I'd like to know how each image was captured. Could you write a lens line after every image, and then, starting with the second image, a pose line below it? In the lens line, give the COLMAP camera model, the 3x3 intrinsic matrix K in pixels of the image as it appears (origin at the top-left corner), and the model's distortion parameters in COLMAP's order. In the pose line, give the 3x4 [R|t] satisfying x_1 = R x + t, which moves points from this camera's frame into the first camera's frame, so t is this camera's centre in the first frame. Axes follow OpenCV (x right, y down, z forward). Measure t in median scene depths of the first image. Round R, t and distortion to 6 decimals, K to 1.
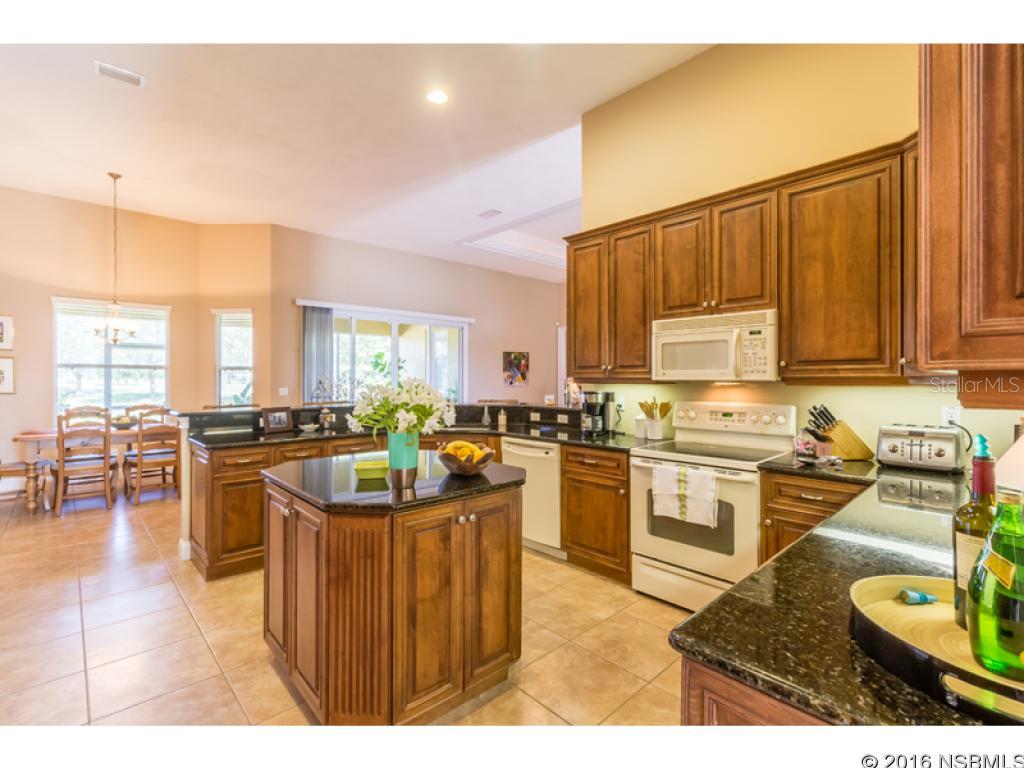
lens RADIAL K [[473.1, 0, 510.5], [0, 473.1, 379.7], [0, 0, 1]] dist [0.002853, 0.001241]
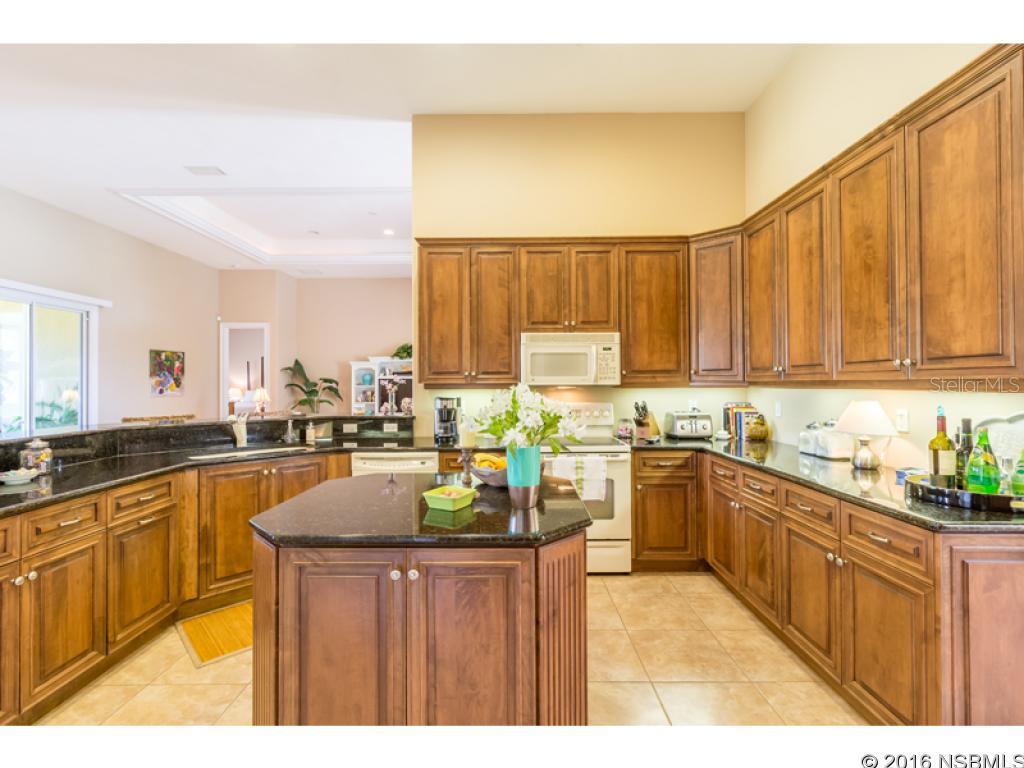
lens RADIAL K [[473.1, 0, 510.5], [0, 473.1, 379.7], [0, 0, 1]] dist [0.002853, 0.001241]
pose [[0.686264, 0.000571, 0.727352, -0.531153], [0.008166, 0.999931, -0.008489, -0.003088], [-0.727306, 0.011765, 0.686212, 0.238876]]
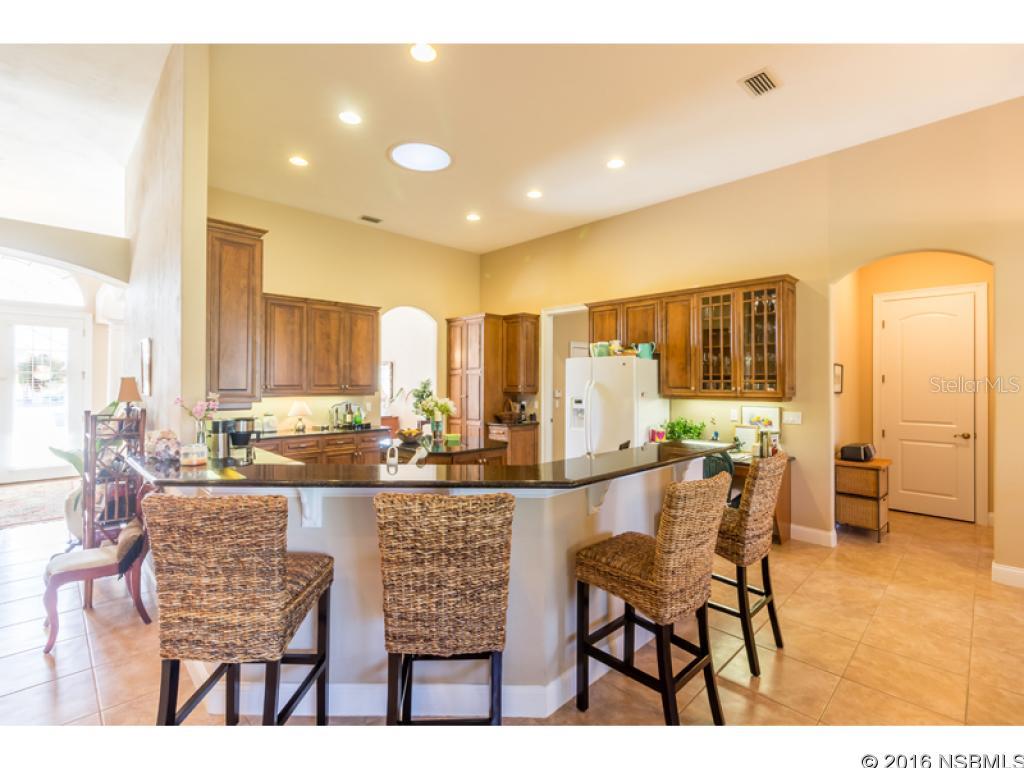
lens RADIAL K [[473.1, 0, 510.5], [0, 473.1, 379.7], [0, 0, 1]] dist [0.002853, 0.001241]
pose [[-0.999681, -0.006638, -0.024360, -0.334098], [-0.006571, 0.999974, -0.002807, -0.051976], [0.024378, -0.002646, -0.999699, 2.135873]]
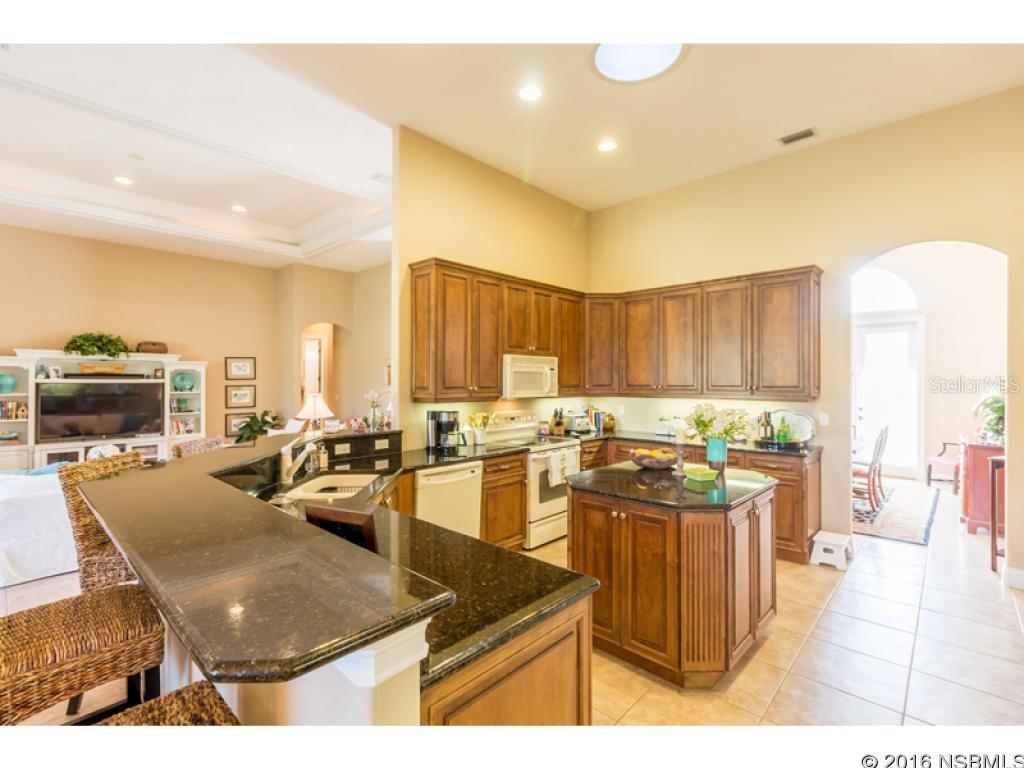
lens RADIAL K [[473.1, 0, 510.5], [0, 473.1, 379.7], [0, 0, 1]] dist [0.002853, 0.001241]
pose [[-0.061836, 0.000796, 0.998086, -1.038824], [0.002222, 0.999997, -0.000660, -0.049974], [-0.998084, 0.002177, -0.061838, 1.056768]]
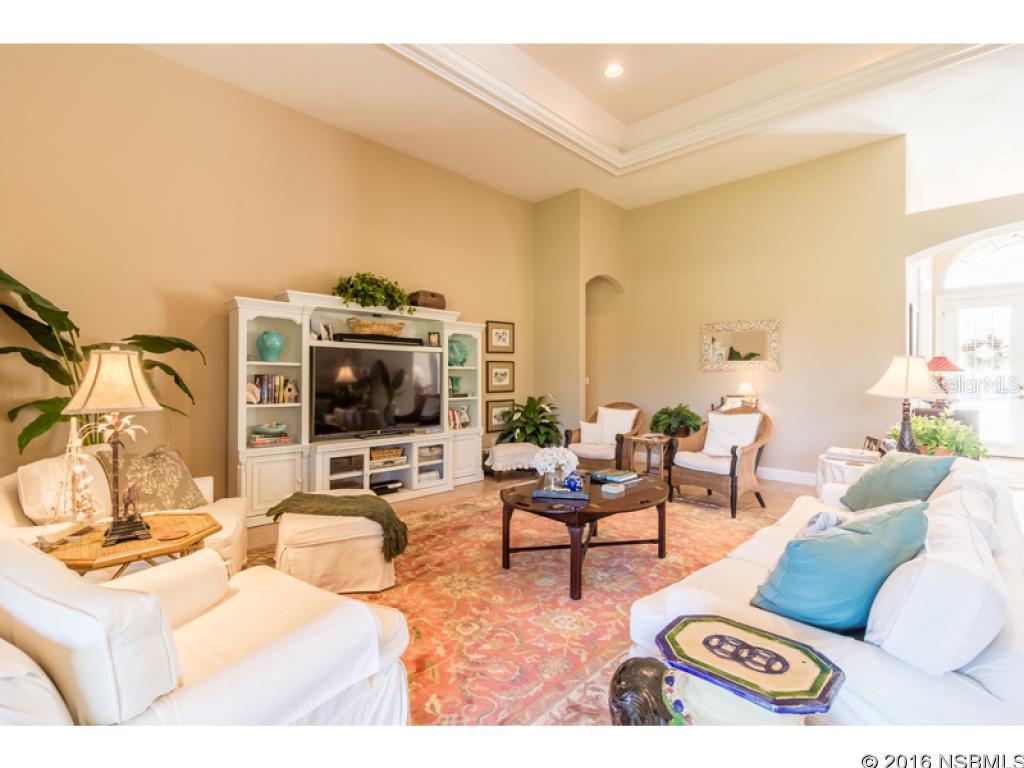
lens RADIAL K [[473.1, 0, 510.5], [0, 473.1, 379.7], [0, 0, 1]] dist [0.002853, 0.001241]
pose [[-0.045916, -0.006040, 0.998927, -0.191429], [0.000565, 0.999981, 0.006073, 0.040698], [-0.998945, 0.000843, -0.045912, 2.462089]]
